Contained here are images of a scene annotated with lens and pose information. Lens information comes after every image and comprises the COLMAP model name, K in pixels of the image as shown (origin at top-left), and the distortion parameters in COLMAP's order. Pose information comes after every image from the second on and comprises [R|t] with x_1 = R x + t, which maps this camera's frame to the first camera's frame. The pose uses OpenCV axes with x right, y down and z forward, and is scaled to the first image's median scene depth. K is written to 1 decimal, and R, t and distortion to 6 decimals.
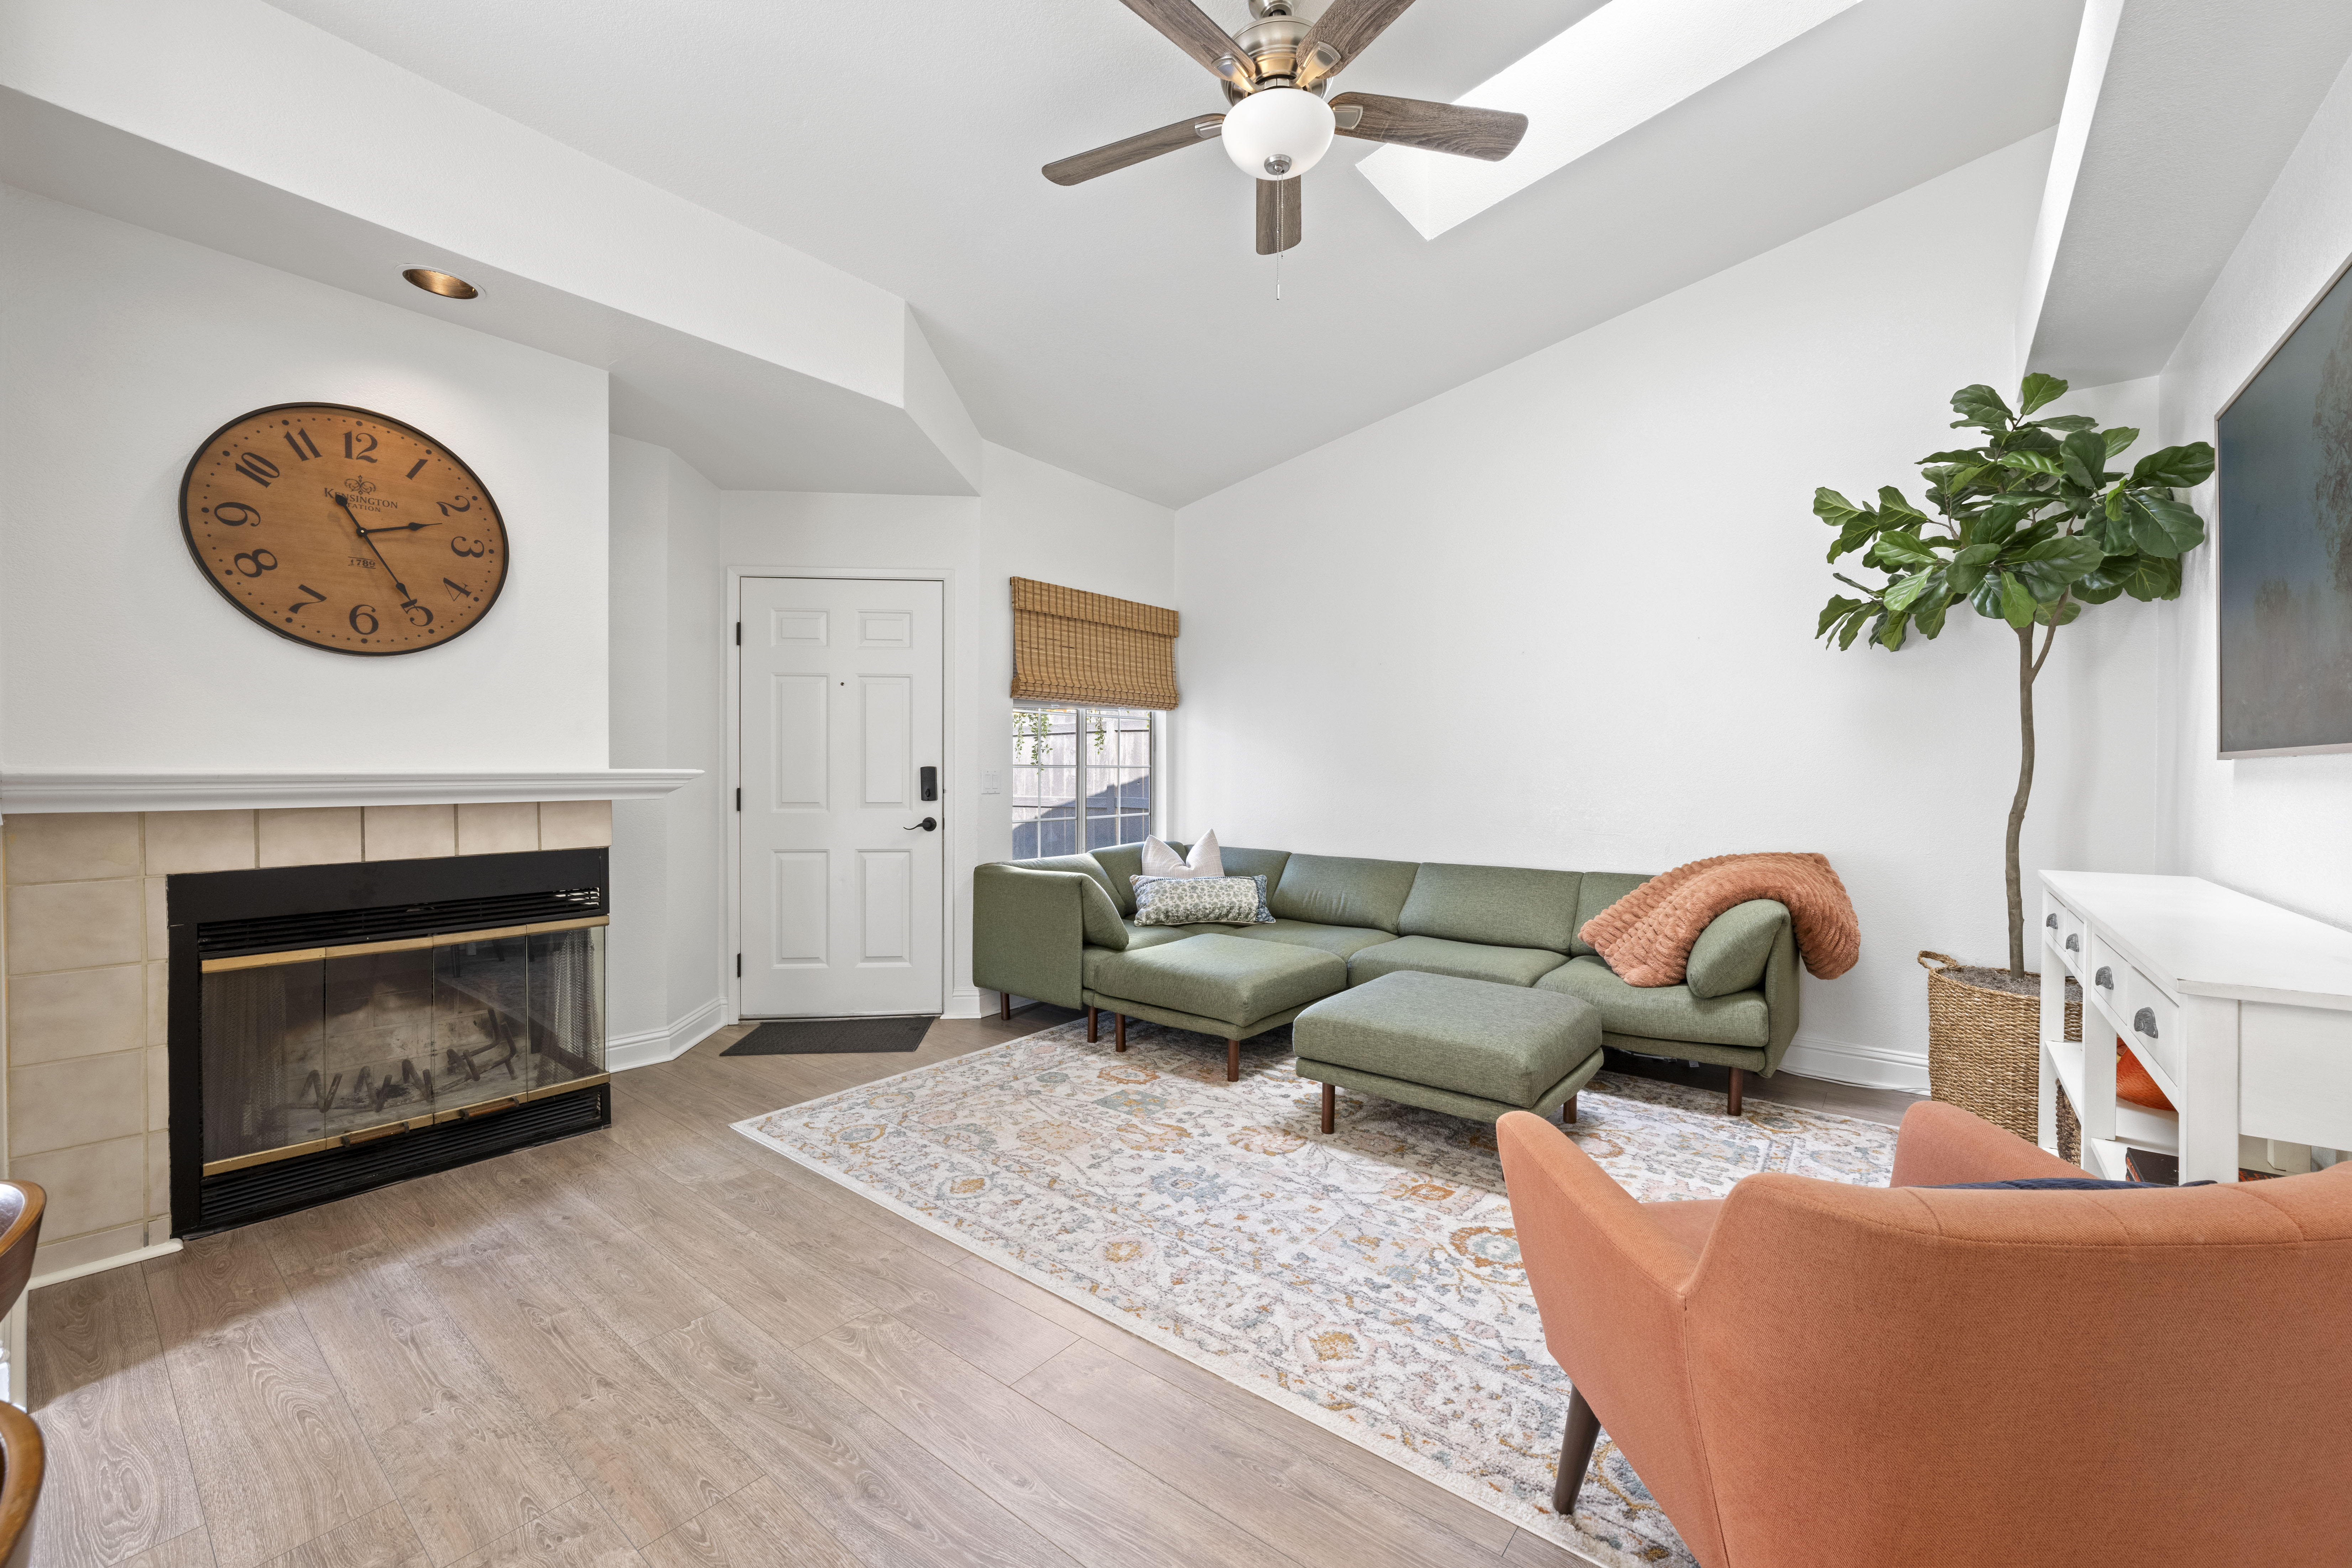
lens RADIAL K [[932.5, 0, 1180.7], [0, 932.5, 778.6], [0, 0, 1]] dist [-0.000781, -0.000397]
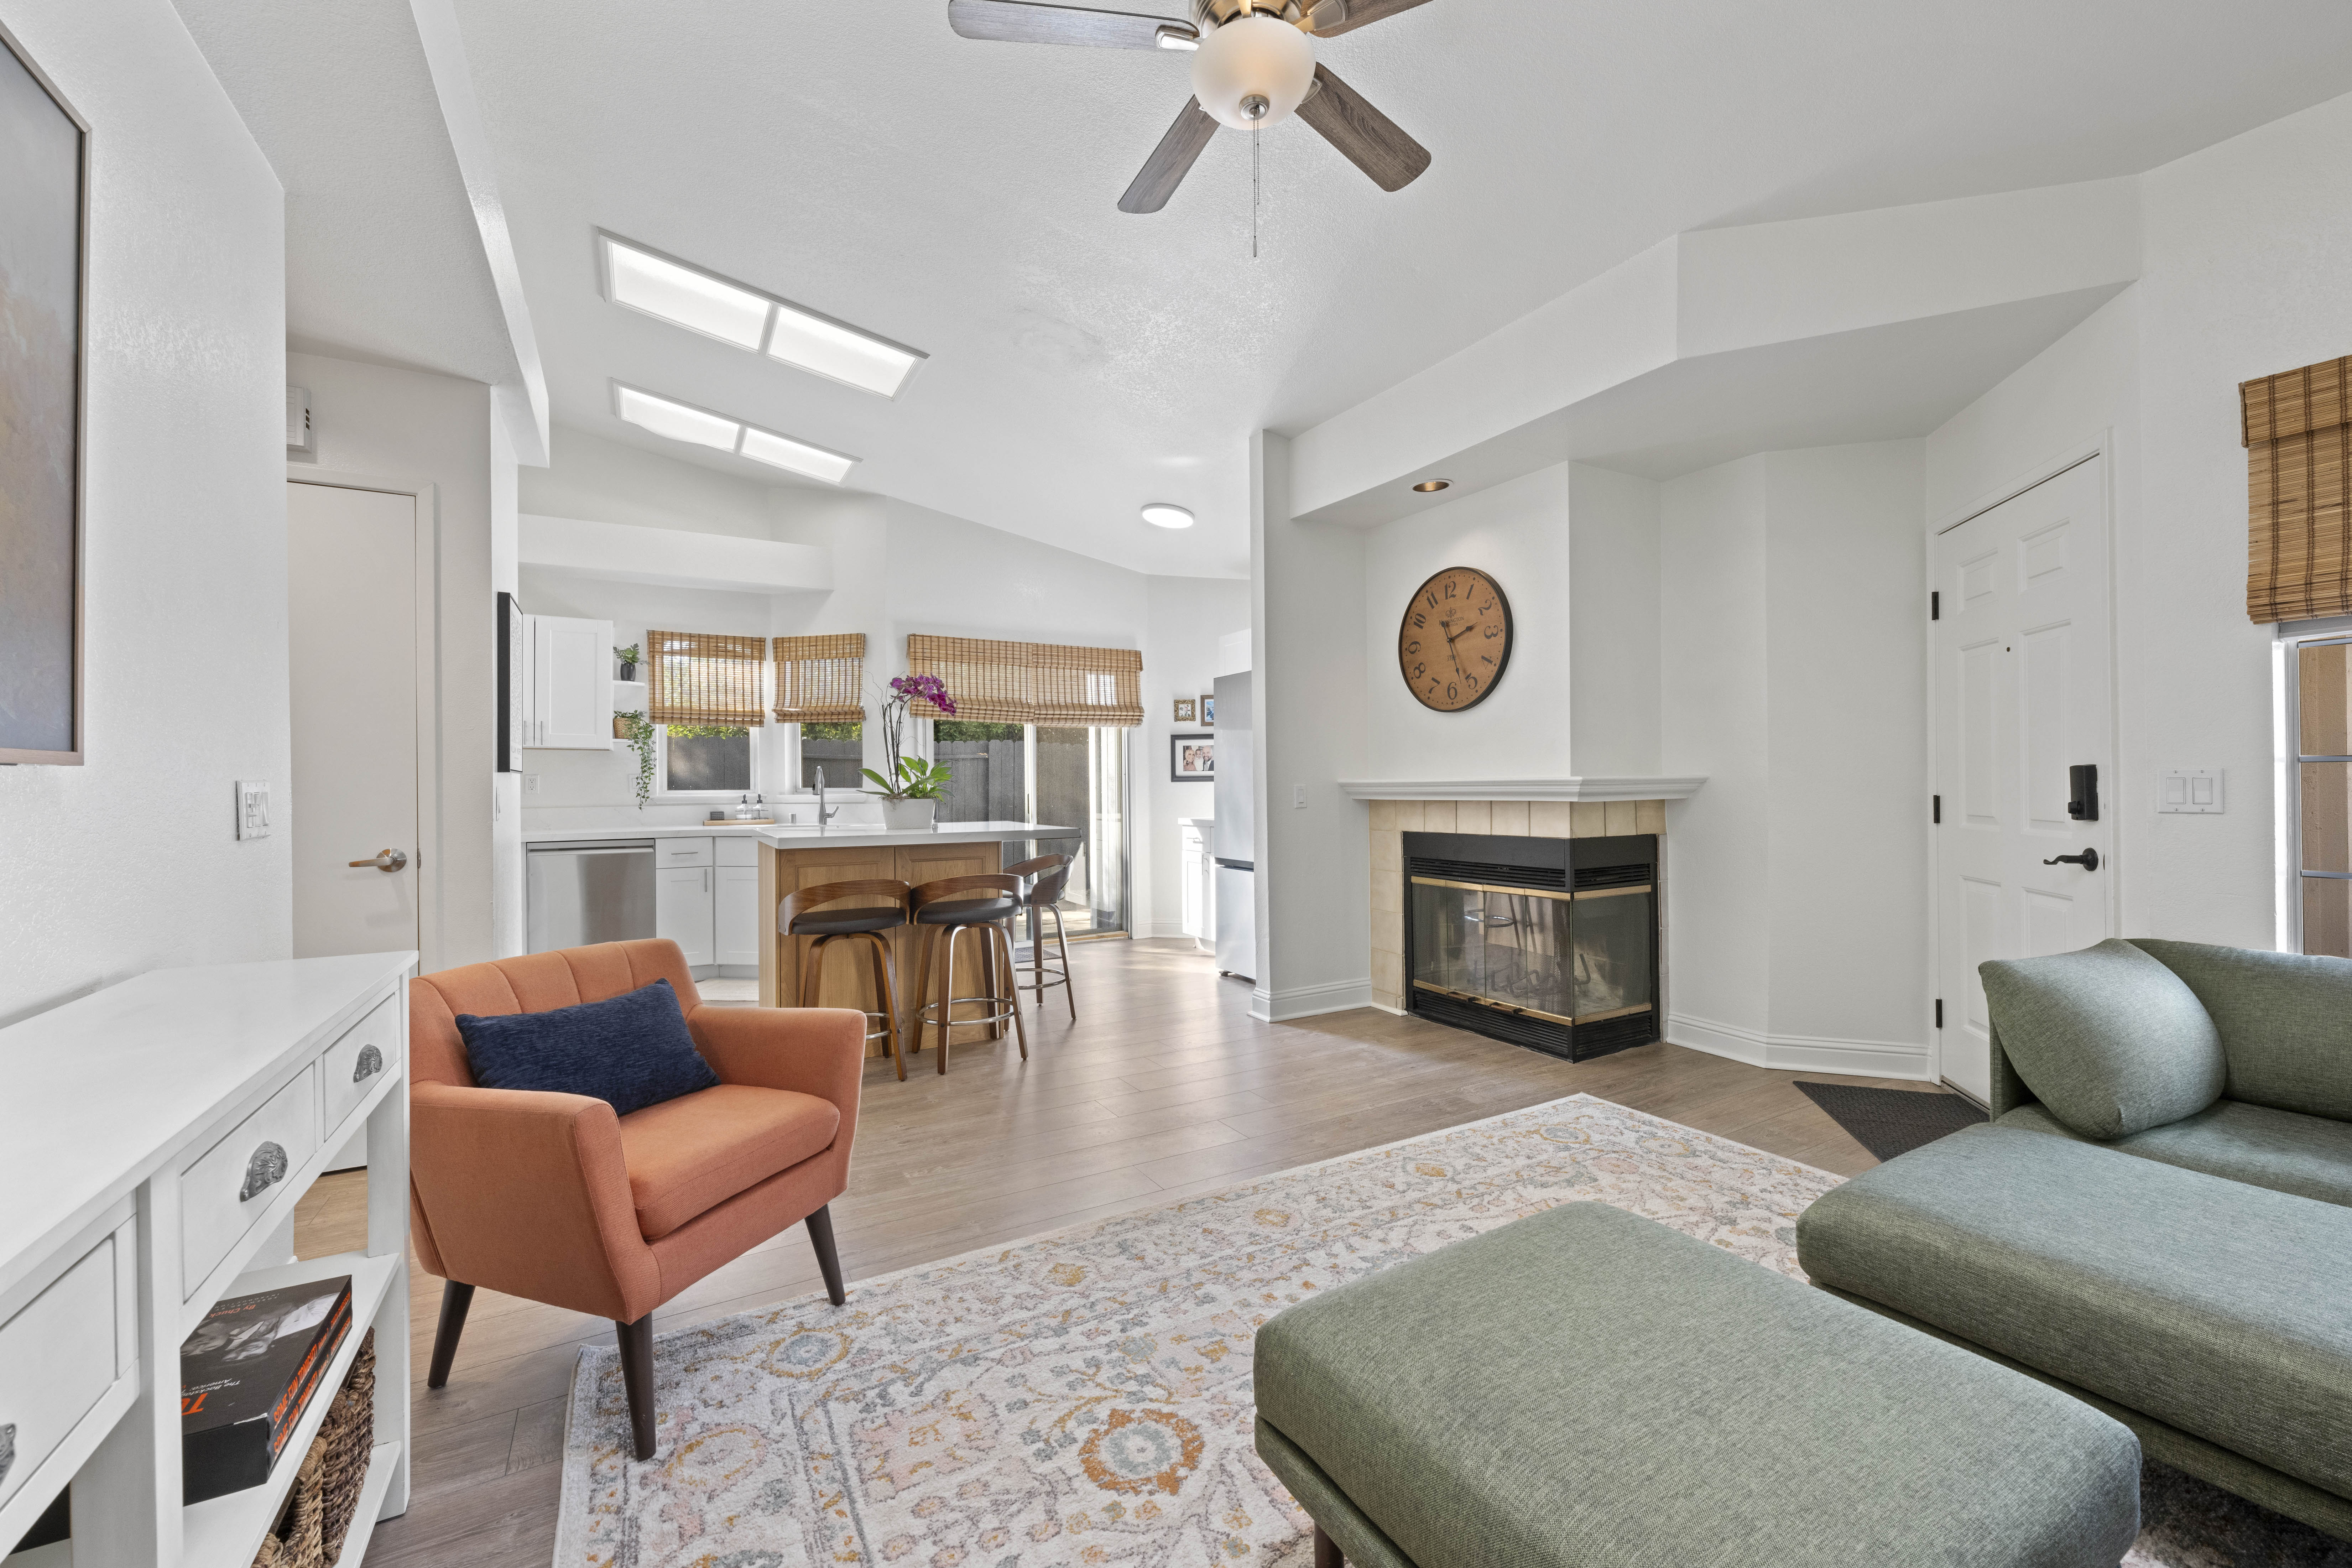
lens RADIAL K [[932.5, 0, 1178.0], [0, 932.5, 783.9], [0, 0, 1]] dist [-0.000781, -0.000397]
pose [[-0.369655, 0.003394, -0.929163, 0.727931], [0.003392, 0.999992, 0.002303, -0.005078], [0.929163, -0.002300, -0.369663, 0.950963]]
